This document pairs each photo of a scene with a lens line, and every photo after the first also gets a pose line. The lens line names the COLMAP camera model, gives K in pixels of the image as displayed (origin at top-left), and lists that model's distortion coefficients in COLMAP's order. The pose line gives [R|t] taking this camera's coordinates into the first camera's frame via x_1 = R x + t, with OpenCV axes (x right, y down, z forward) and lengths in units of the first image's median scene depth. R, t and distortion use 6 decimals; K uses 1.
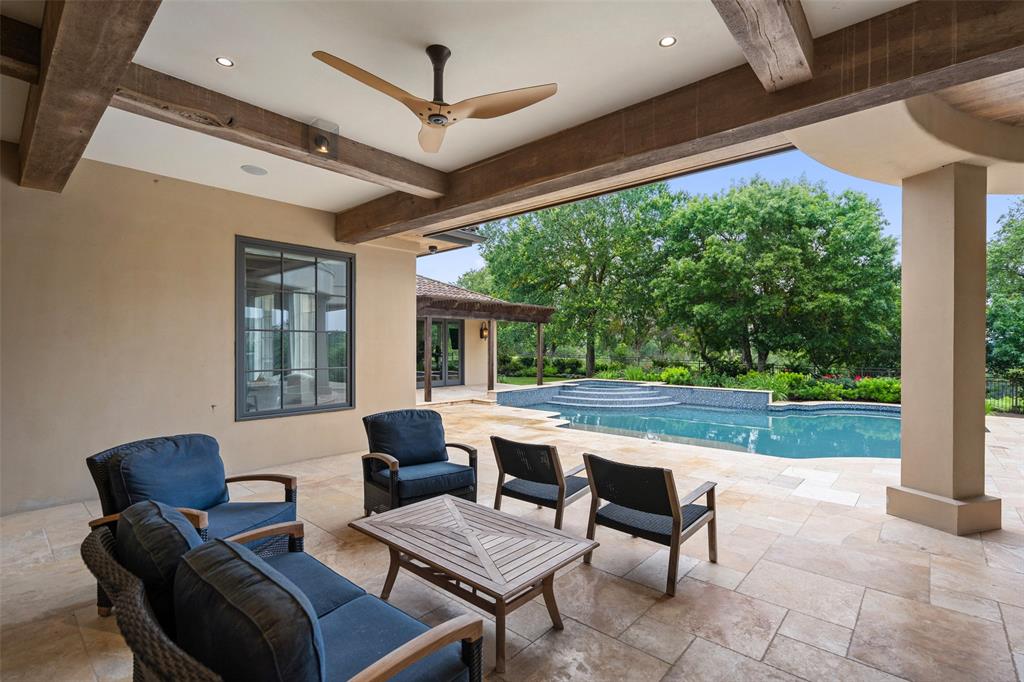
lens RADIAL K [[478.1, 0, 510.1], [0, 478.1, 333.9], [0, 0, 1]] dist [-0.003203, -0.000019]
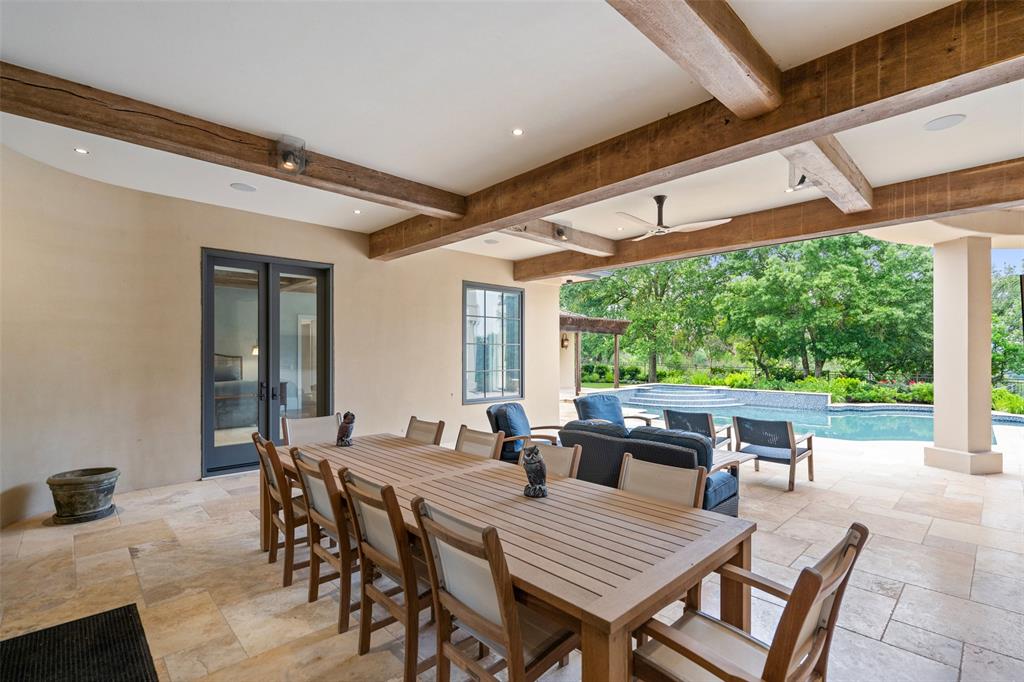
lens RADIAL K [[467.4, 0, 512.0], [0, 467.4, 341.0], [0, 0, 1]] dist [-0.000686, -0.000135]
pose [[0.996453, -0.003531, -0.084079, -0.102997], [0.003245, 0.999988, -0.003536, -0.003753], [0.084090, 0.003250, 0.996453, -0.156215]]
